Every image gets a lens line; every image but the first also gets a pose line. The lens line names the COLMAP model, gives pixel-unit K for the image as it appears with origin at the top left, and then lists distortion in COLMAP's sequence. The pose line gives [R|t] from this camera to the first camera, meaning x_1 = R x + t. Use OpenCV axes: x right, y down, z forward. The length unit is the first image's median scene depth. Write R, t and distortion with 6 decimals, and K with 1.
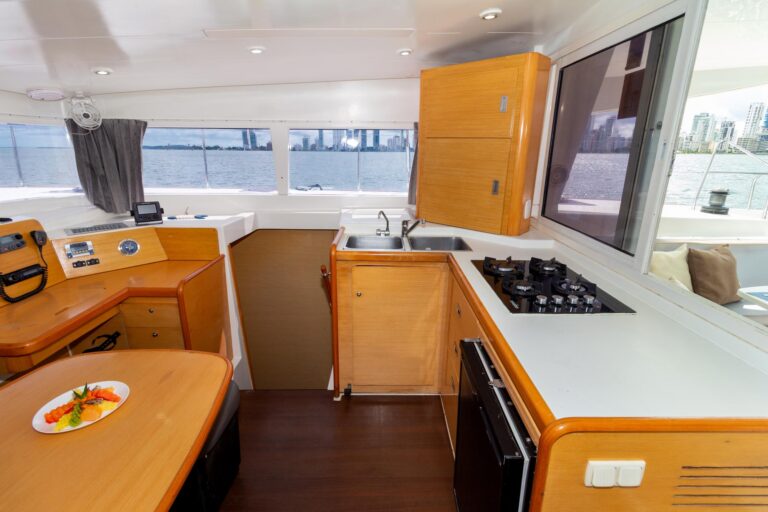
lens RADIAL K [[351.8, 0, 388.8], [0, 351.8, 250.4], [0, 0, 1]] dist [0.001711, 0.000823]
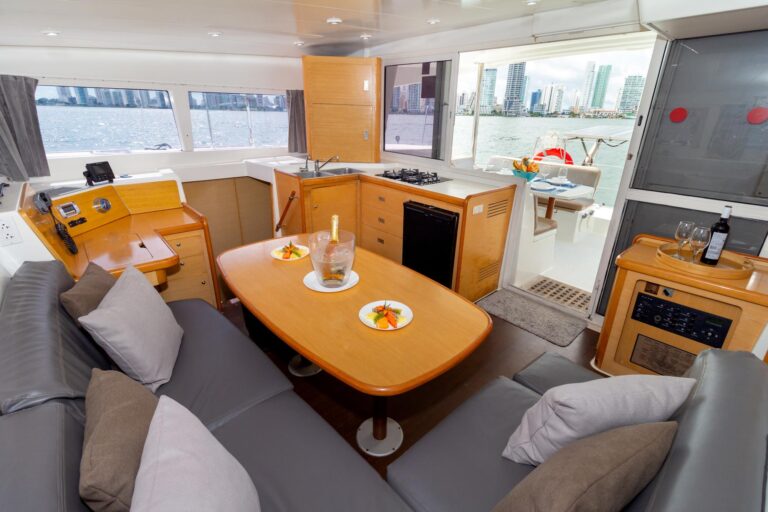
lens RADIAL K [[351.8, 0, 388.8], [0, 351.8, 250.4], [0, 0, 1]] dist [0.001711, 0.000823]
pose [[0.747658, -0.239129, 0.619536, -0.862646], [0.170637, 0.970772, 0.168774, 0.102335], [-0.641787, -0.020470, 0.766610, -0.427125]]
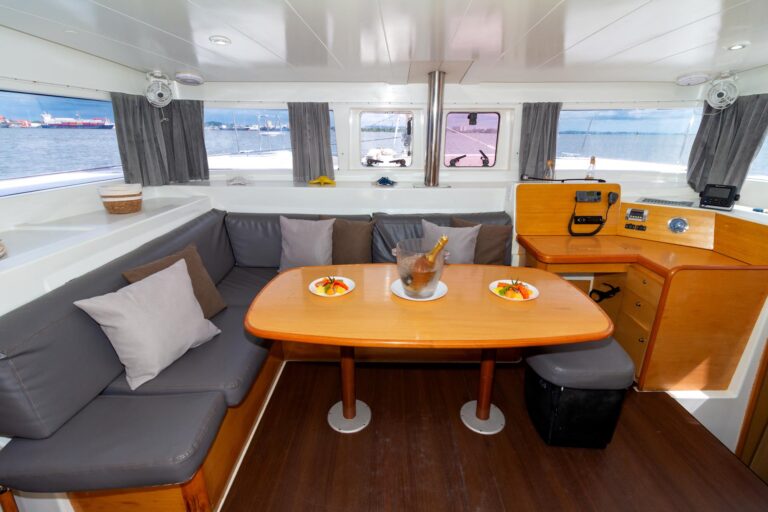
lens RADIAL K [[351.8, 0, 388.8], [0, 351.8, 250.4], [0, 0, 1]] dist [0.001711, 0.000823]
pose [[-0.014482, 0.307825, -0.951333, 0.302373], [-0.270497, 0.914750, 0.300105, -0.023986], [0.962612, 0.261679, 0.070018, 0.153001]]
